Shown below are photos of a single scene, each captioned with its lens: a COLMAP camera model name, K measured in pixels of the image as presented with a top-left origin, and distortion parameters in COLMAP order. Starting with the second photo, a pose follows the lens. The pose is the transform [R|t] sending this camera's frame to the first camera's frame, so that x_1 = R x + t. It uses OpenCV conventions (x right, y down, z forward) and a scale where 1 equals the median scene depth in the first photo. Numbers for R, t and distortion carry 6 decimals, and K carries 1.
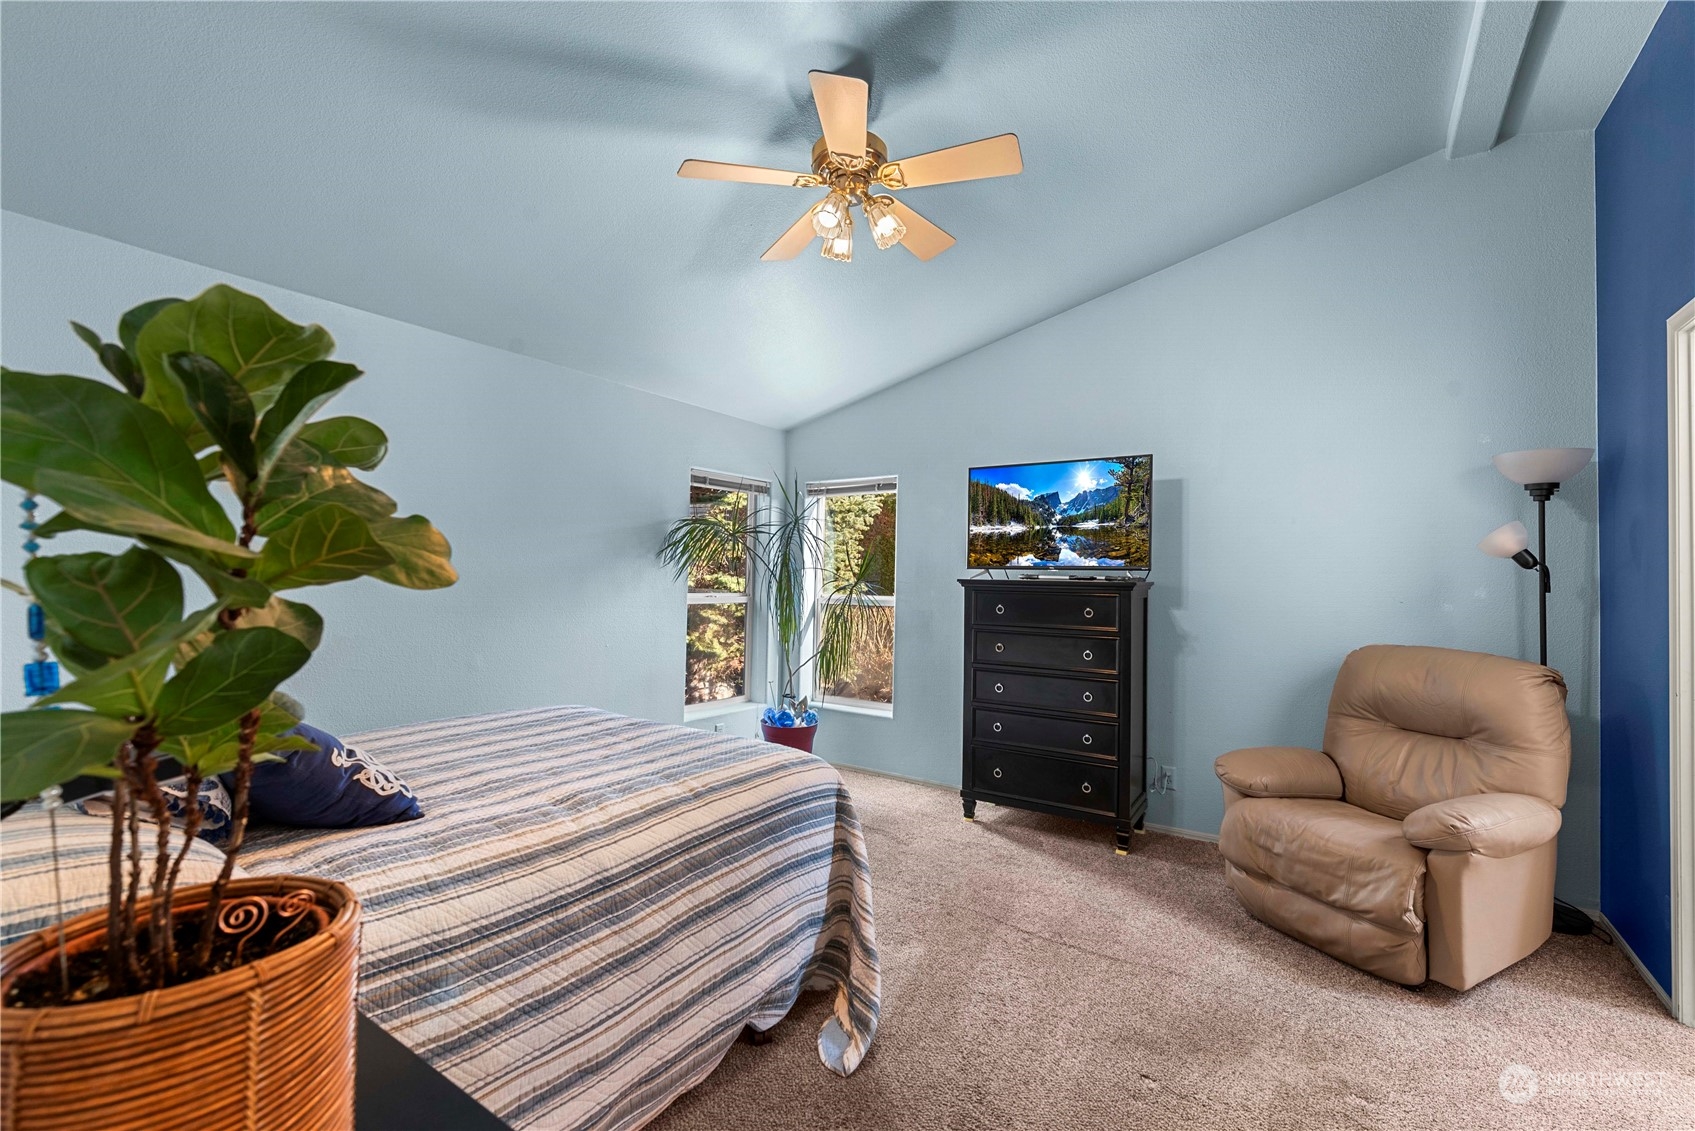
lens RADIAL K [[727.8, 0, 859.8], [0, 727.8, 556.9], [0, 0, 1]] dist [0.001330, -0.000357]
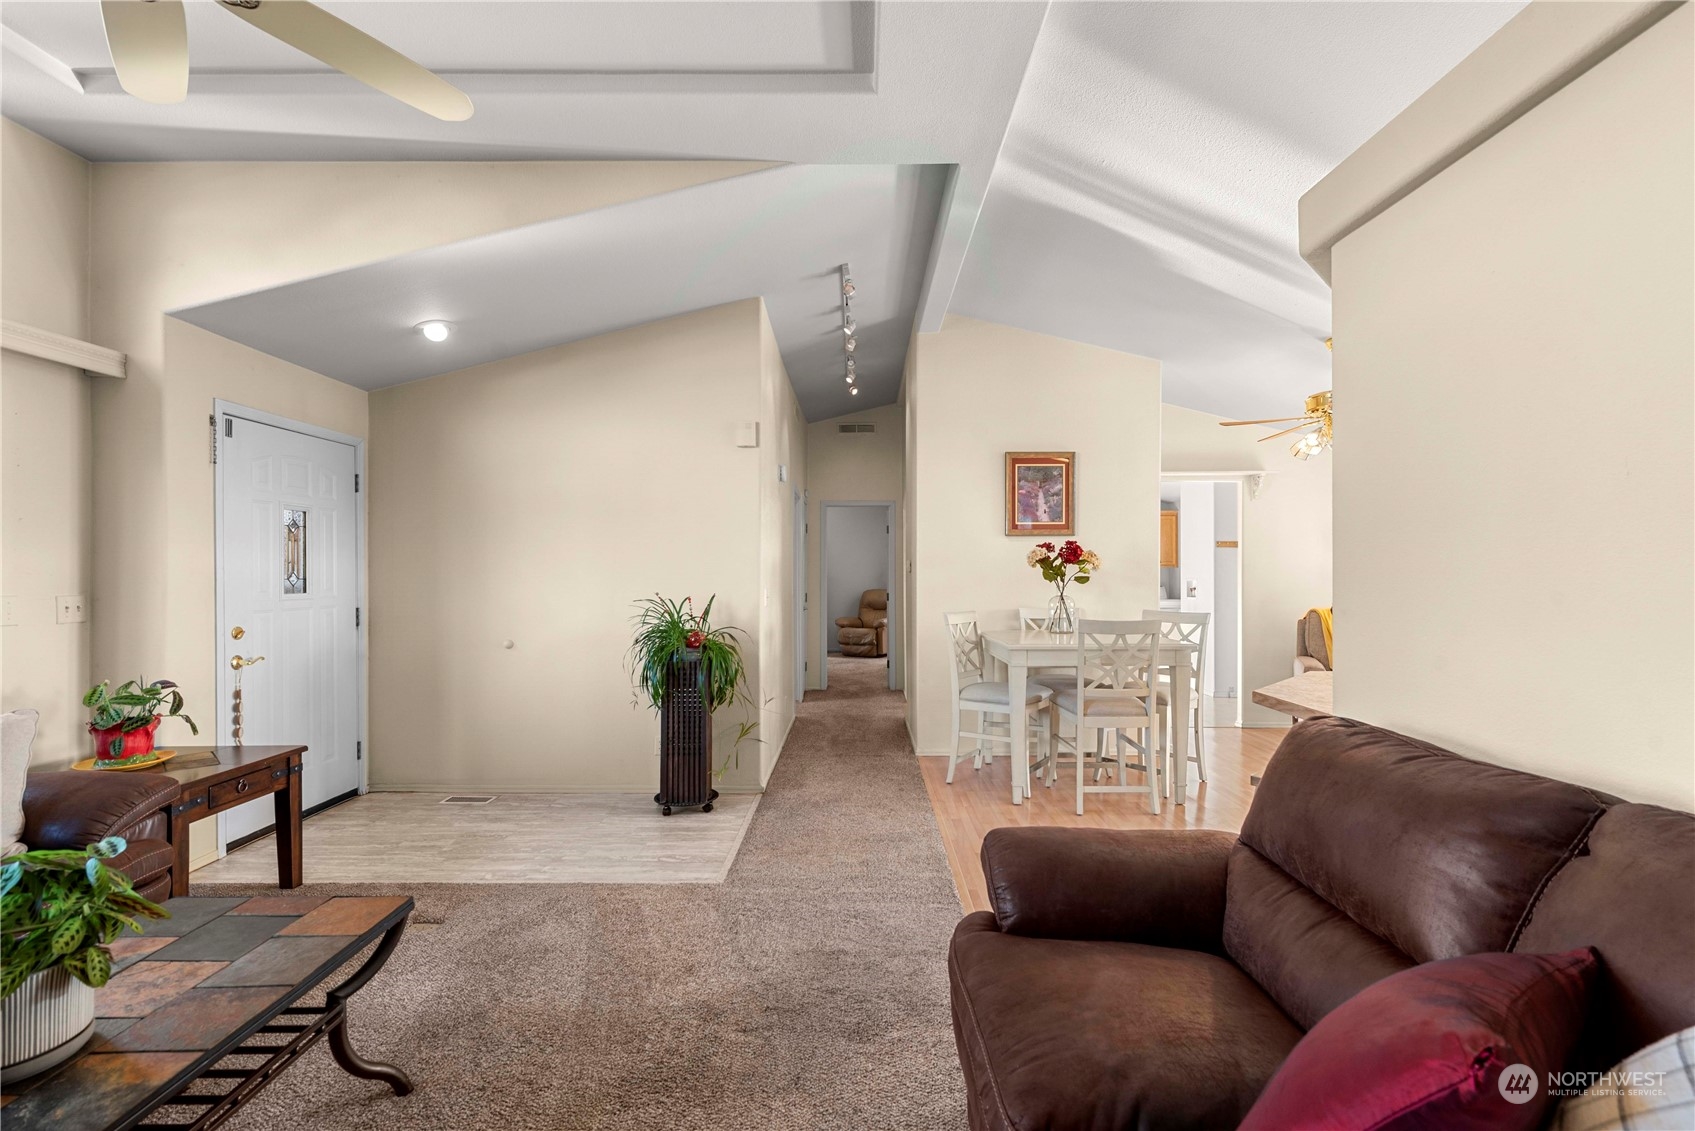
lens RADIAL K [[737.2, 0, 846.9], [0, 737.2, 576.7], [0, 0, 1]] dist [-0.001504, -0.000374]
pose [[0.834284, -0.013220, 0.551177, -1.785930], [-0.000098, 0.999709, 0.024126, -0.054614], [-0.551336, -0.020182, 0.834039, -2.541559]]
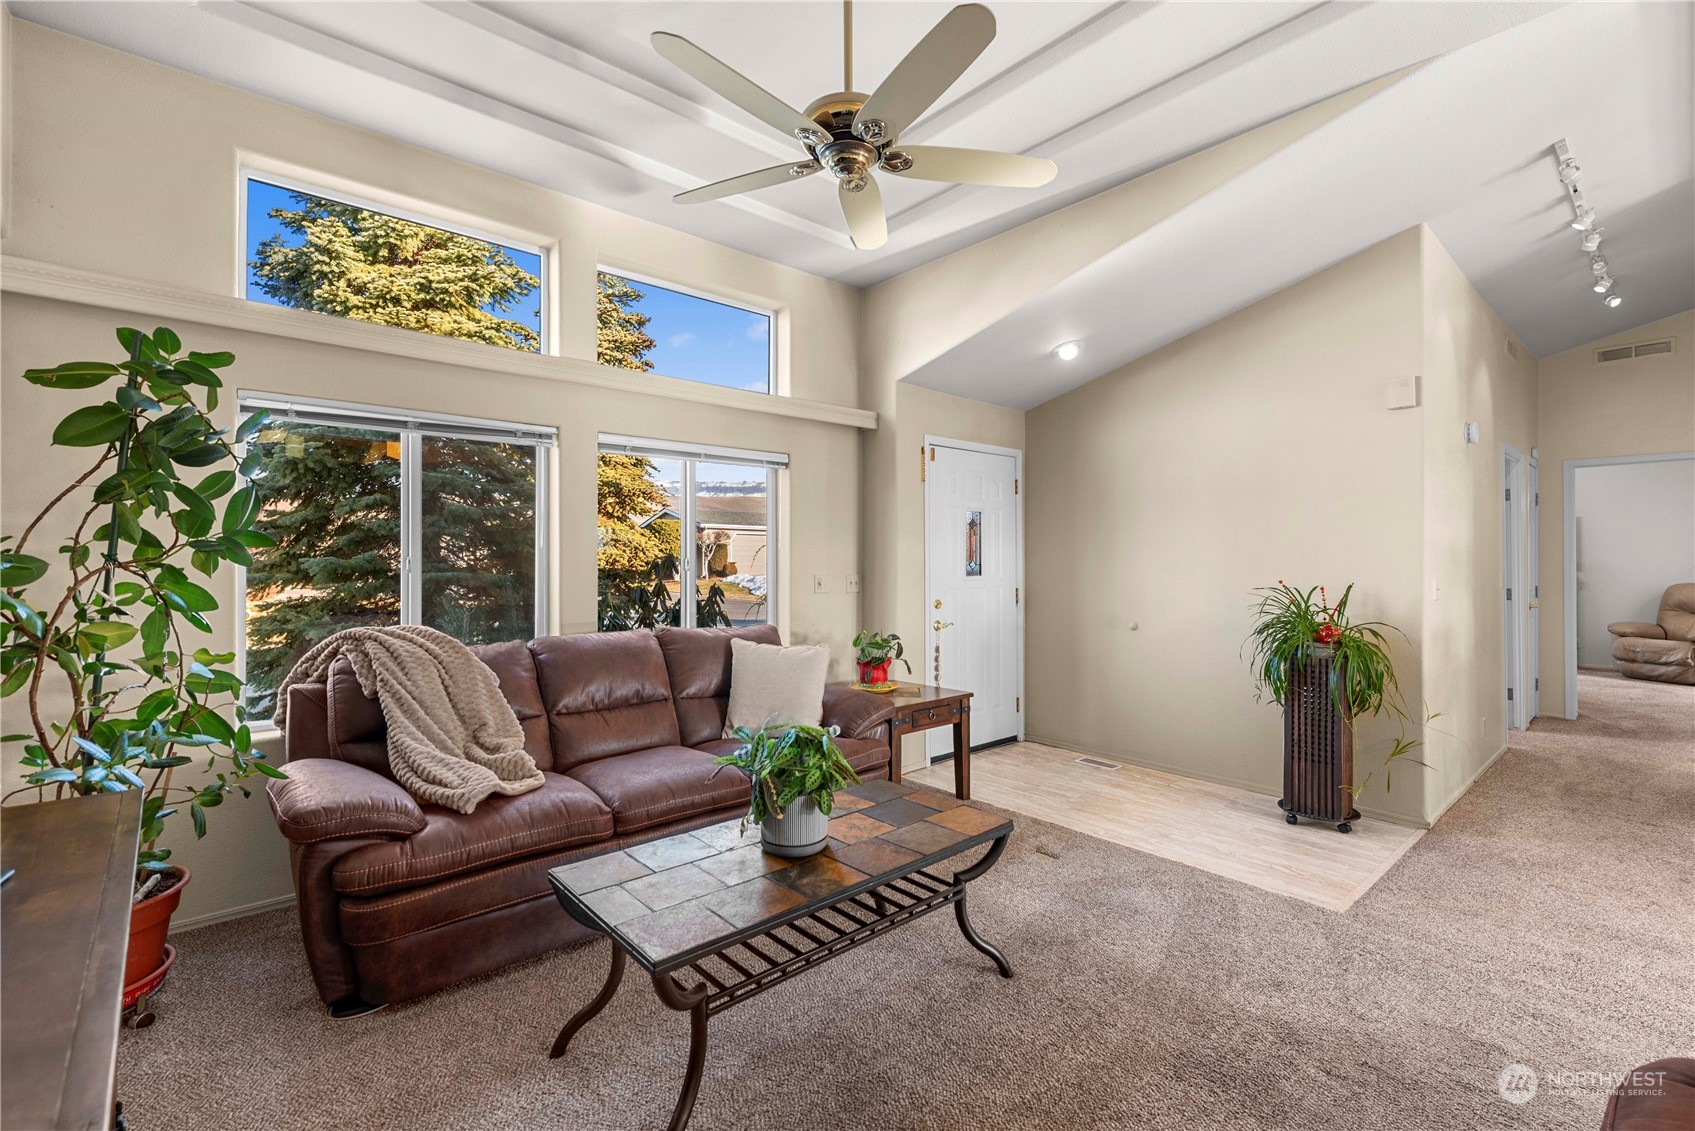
lens RADIAL K [[727.8, 0, 859.8], [0, 727.8, 556.9], [0, 0, 1]] dist [0.001330, -0.000357]
pose [[0.967859, -0.013457, -0.251131, -1.706166], [0.016027, 0.999838, 0.008193, -0.054869], [0.250980, -0.011954, 0.967918, -2.607838]]
